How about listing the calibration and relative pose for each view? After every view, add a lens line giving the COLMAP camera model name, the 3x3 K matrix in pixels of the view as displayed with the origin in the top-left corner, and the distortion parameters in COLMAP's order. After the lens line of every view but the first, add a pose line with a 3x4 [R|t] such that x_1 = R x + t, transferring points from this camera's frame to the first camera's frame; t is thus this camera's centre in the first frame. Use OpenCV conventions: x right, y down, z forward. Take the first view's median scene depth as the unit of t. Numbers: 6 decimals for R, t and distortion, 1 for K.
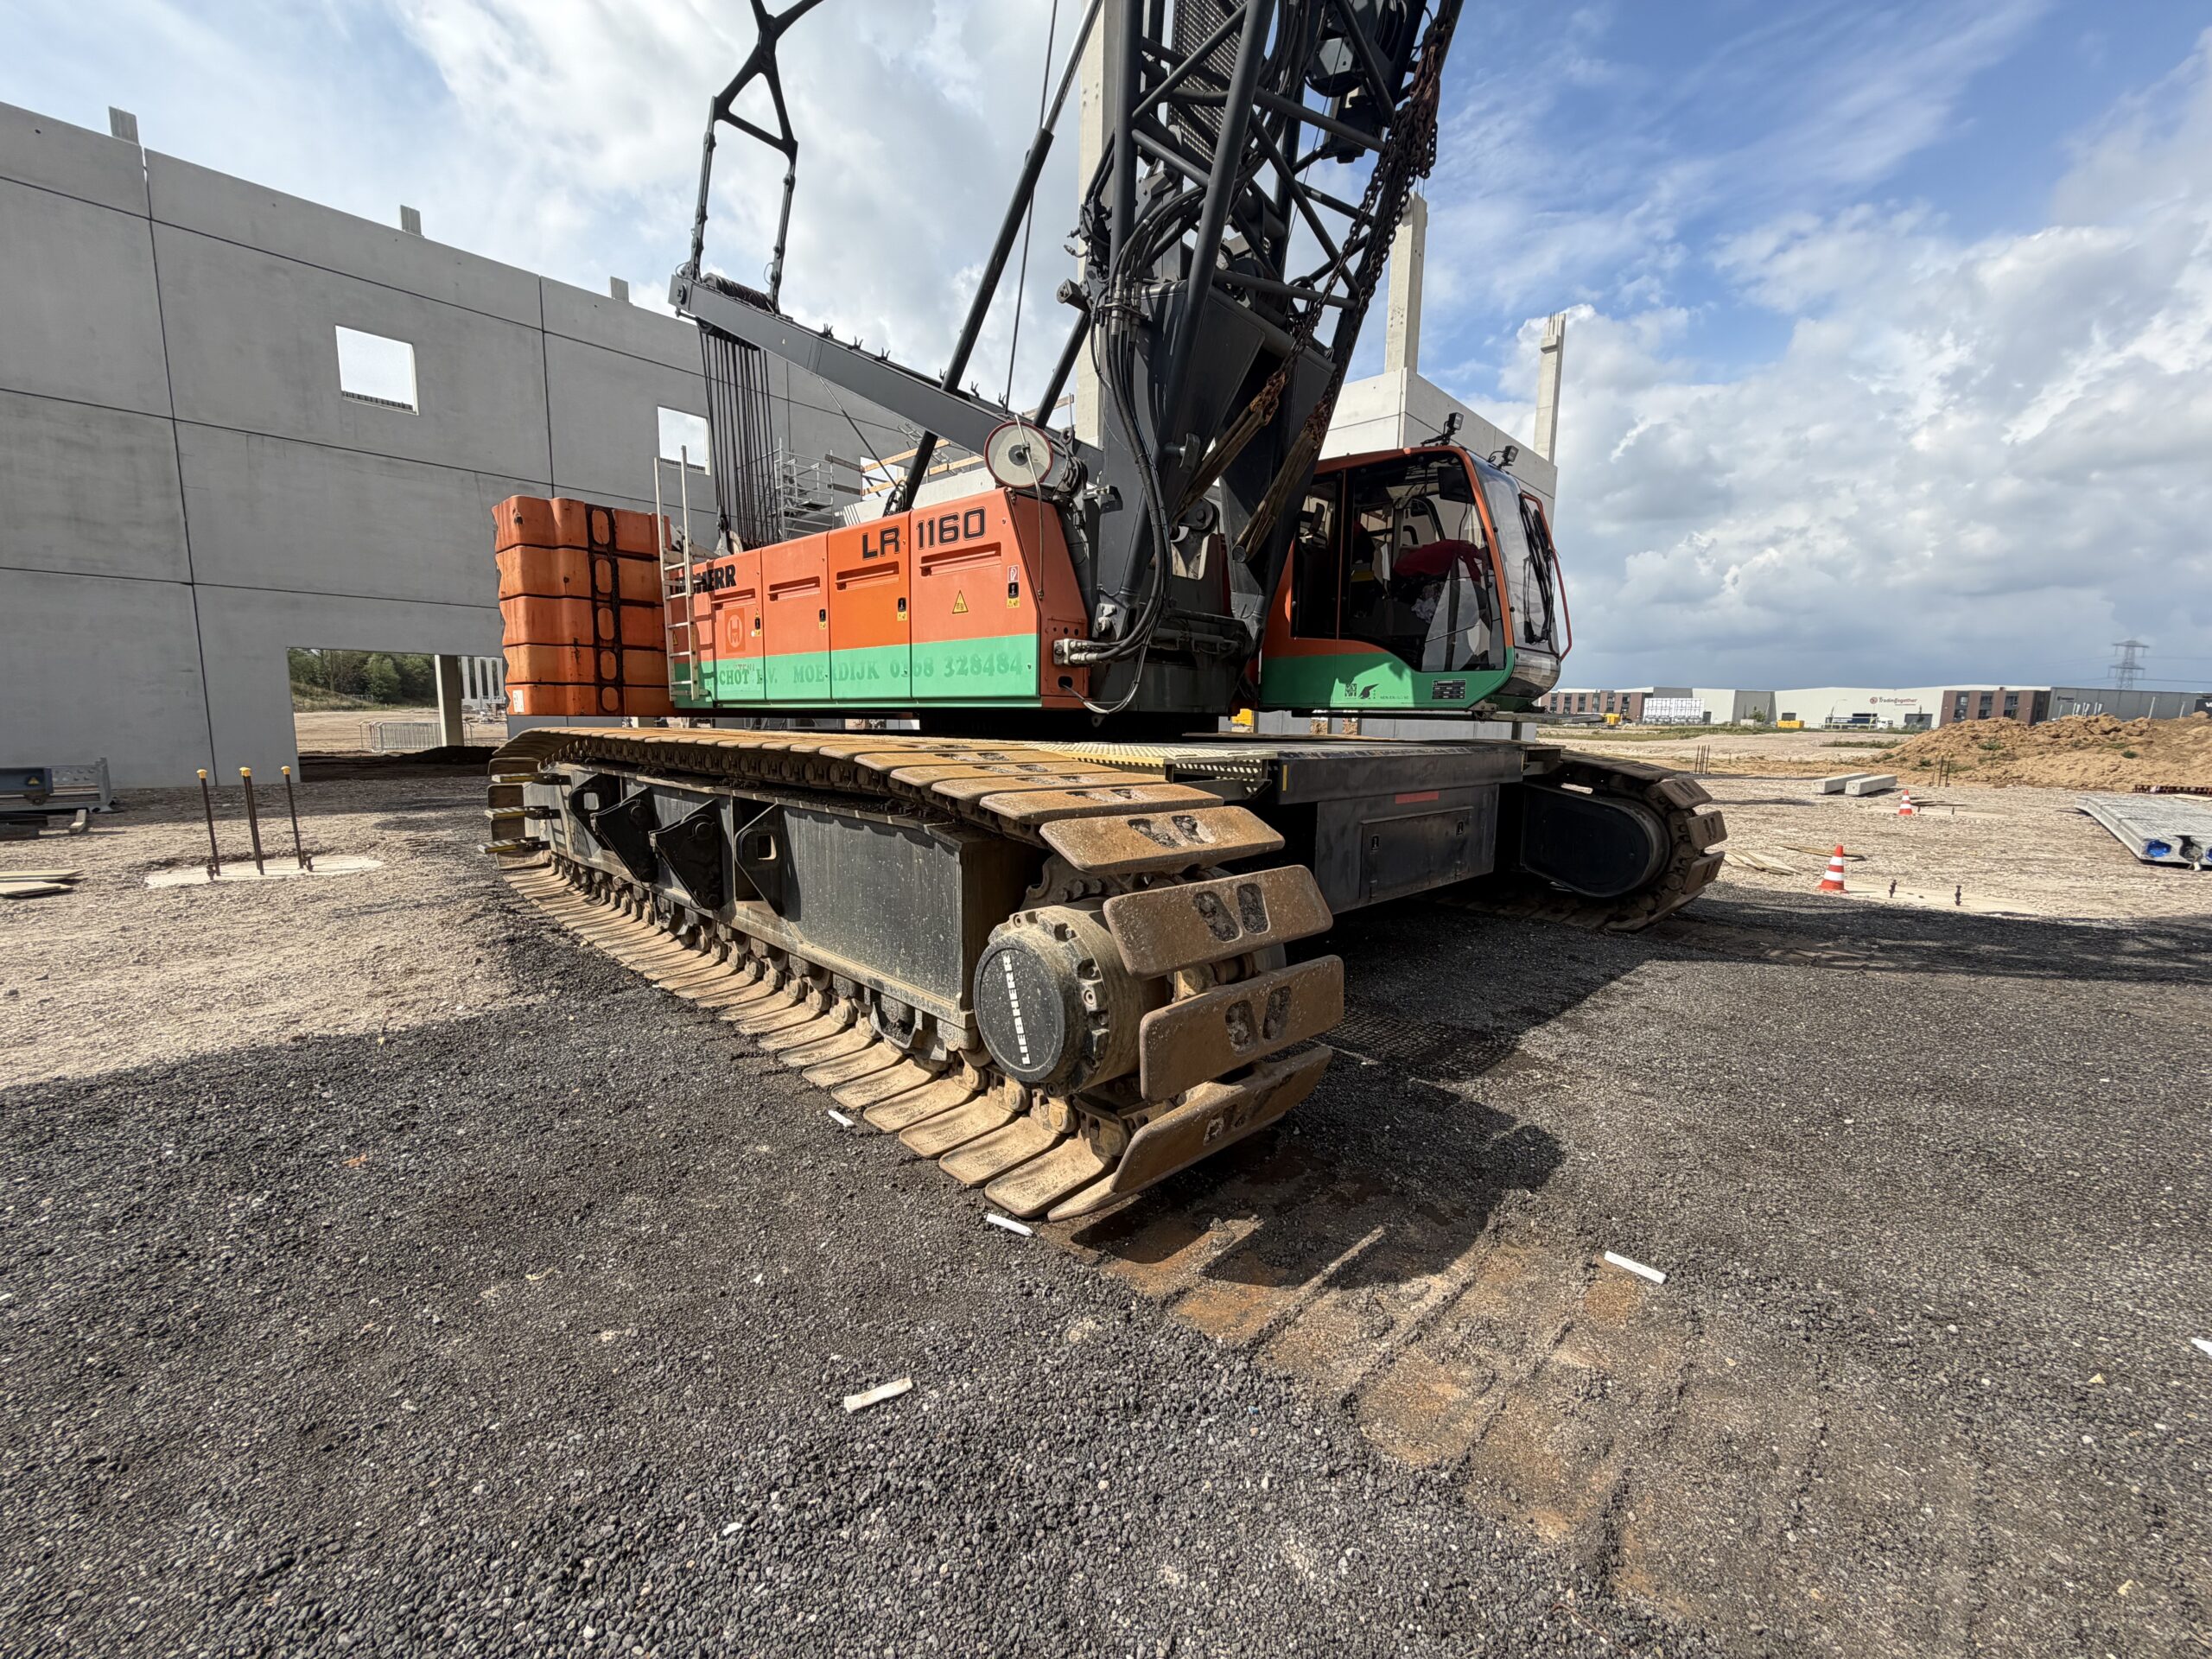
lens RADIAL K [[866.3, 0, 1124.2], [0, 866.3, 832.5], [0, 0, 1]] dist [-0.003071, 0.000209]
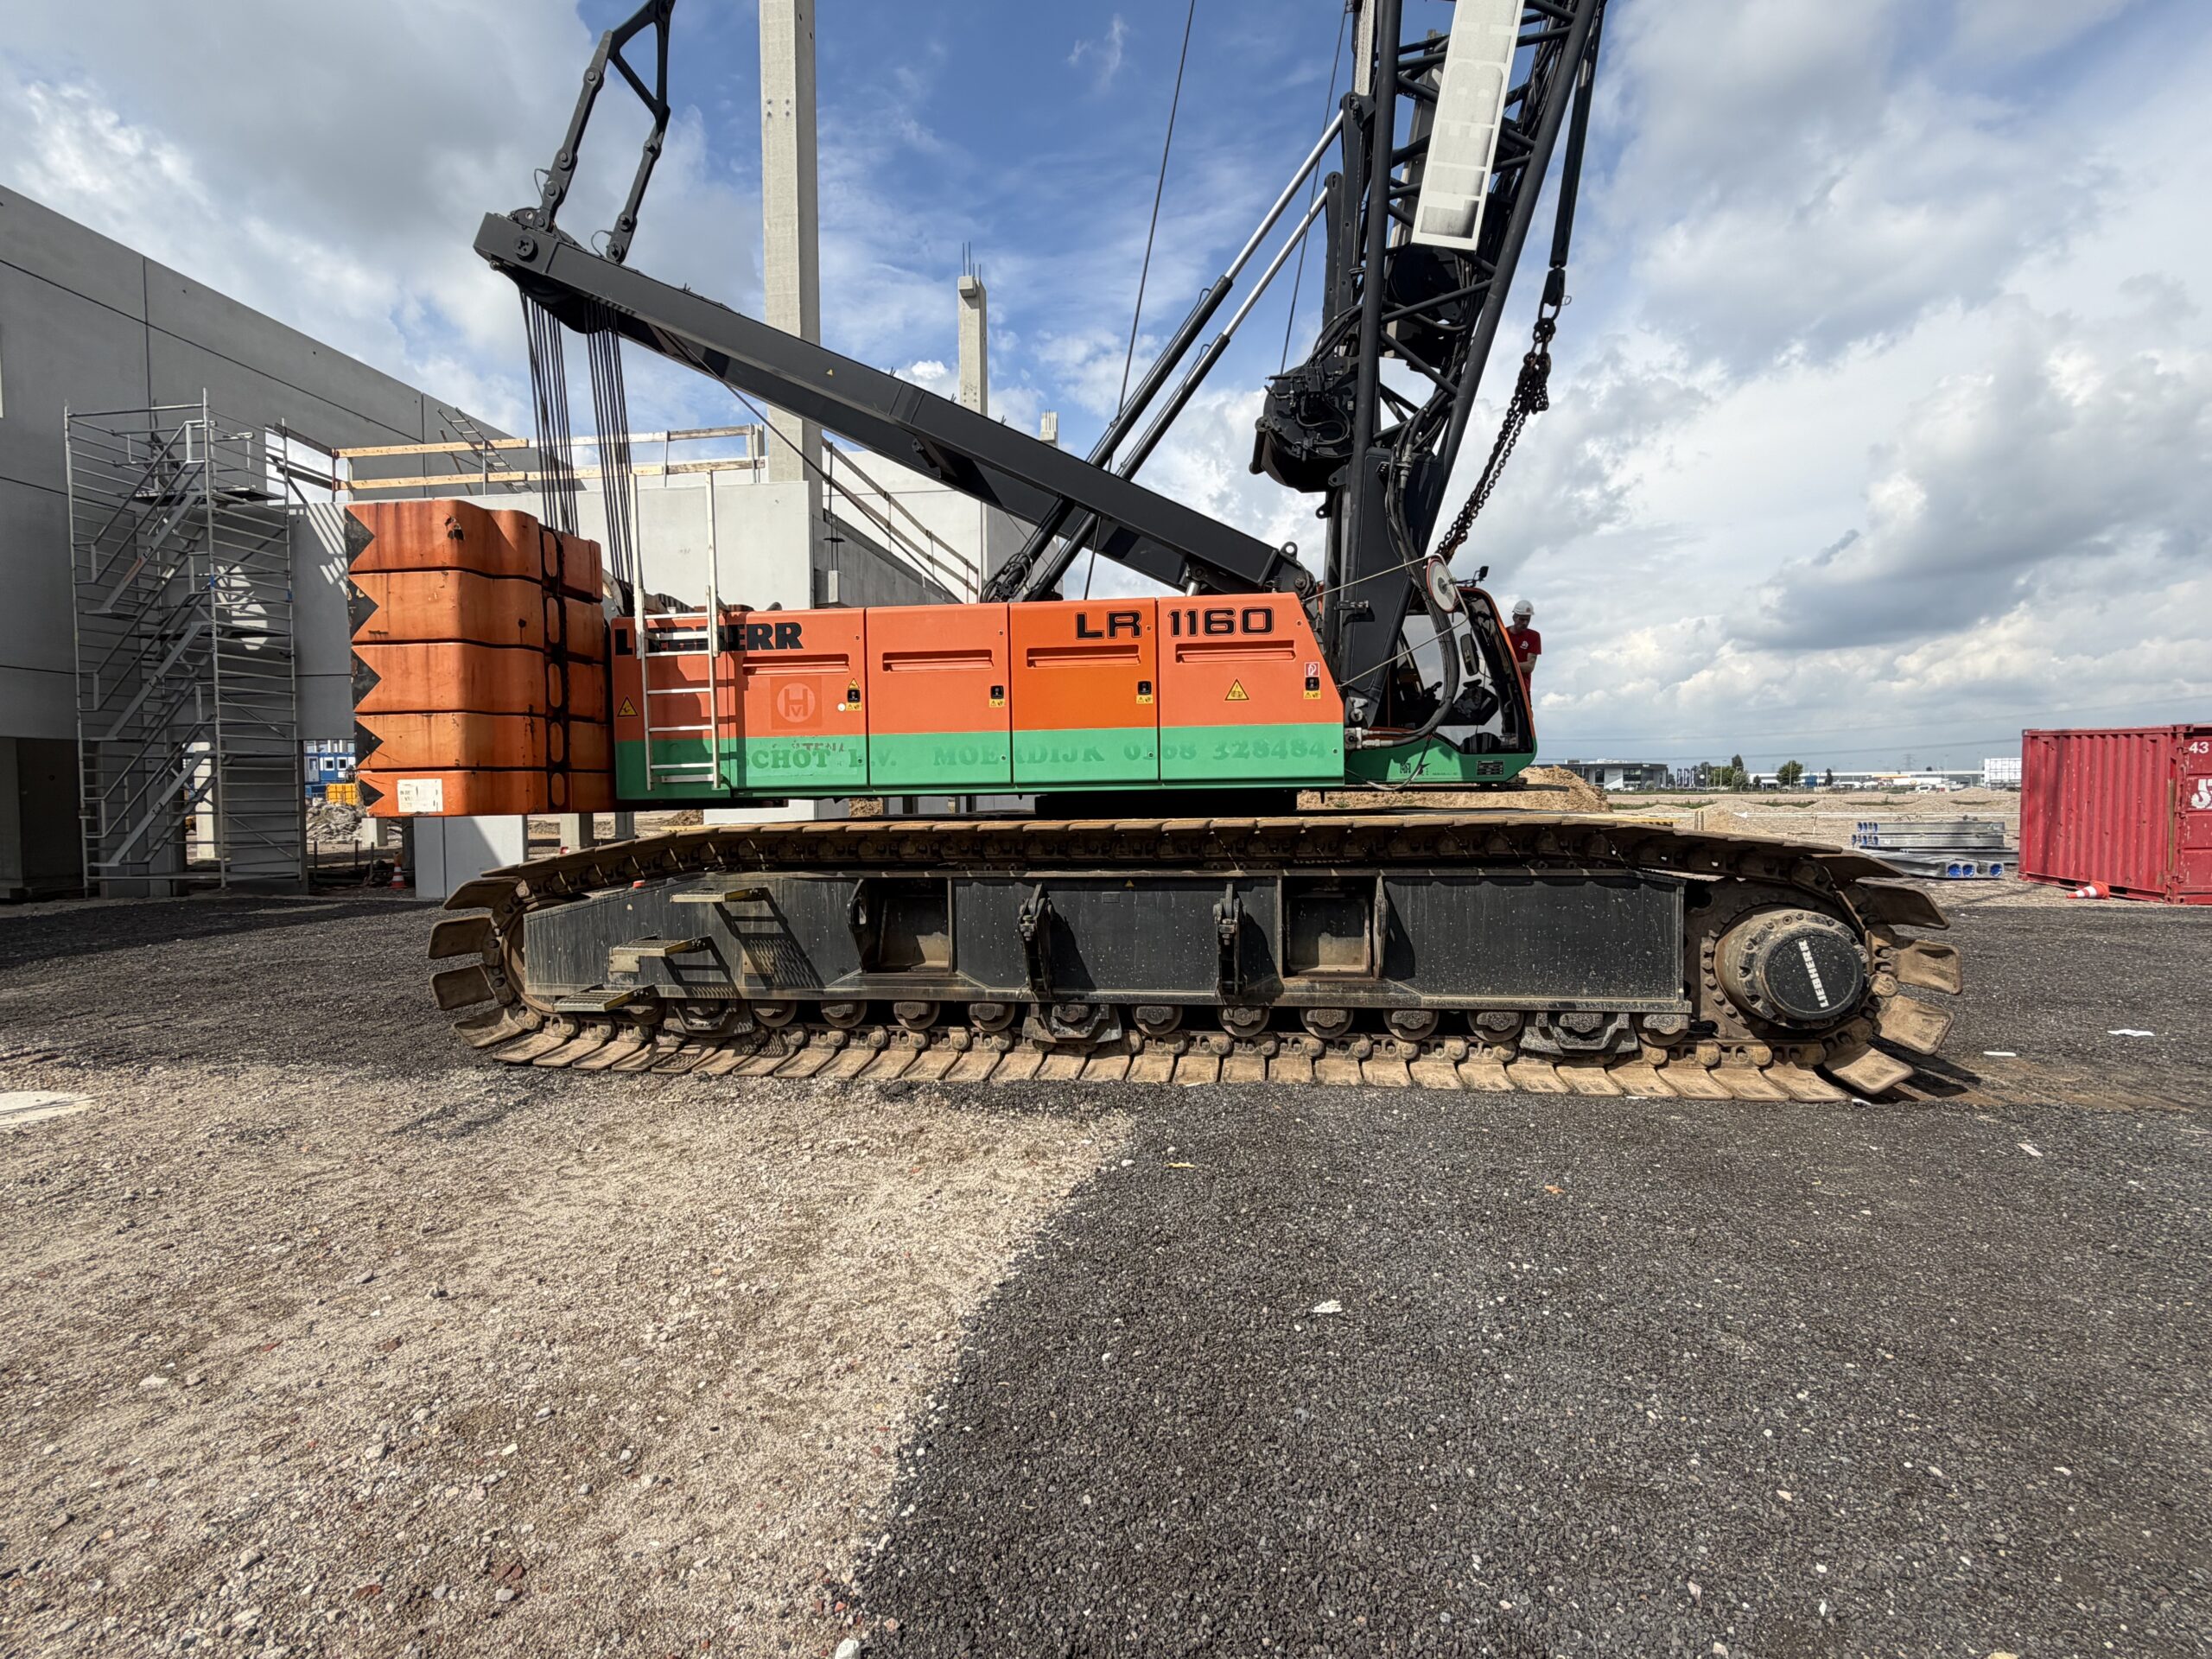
lens RADIAL K [[1058.0, 0, 1085.1], [0, 1058.0, 823.0], [0, 0, 1]] dist [-0.004471, 0.000272]
pose [[0.813594, -0.041509, 0.579949, -1.014610], [0.100302, 0.992514, -0.069674, -0.030748], [-0.572716, 0.114856, 0.811668, 0.068494]]
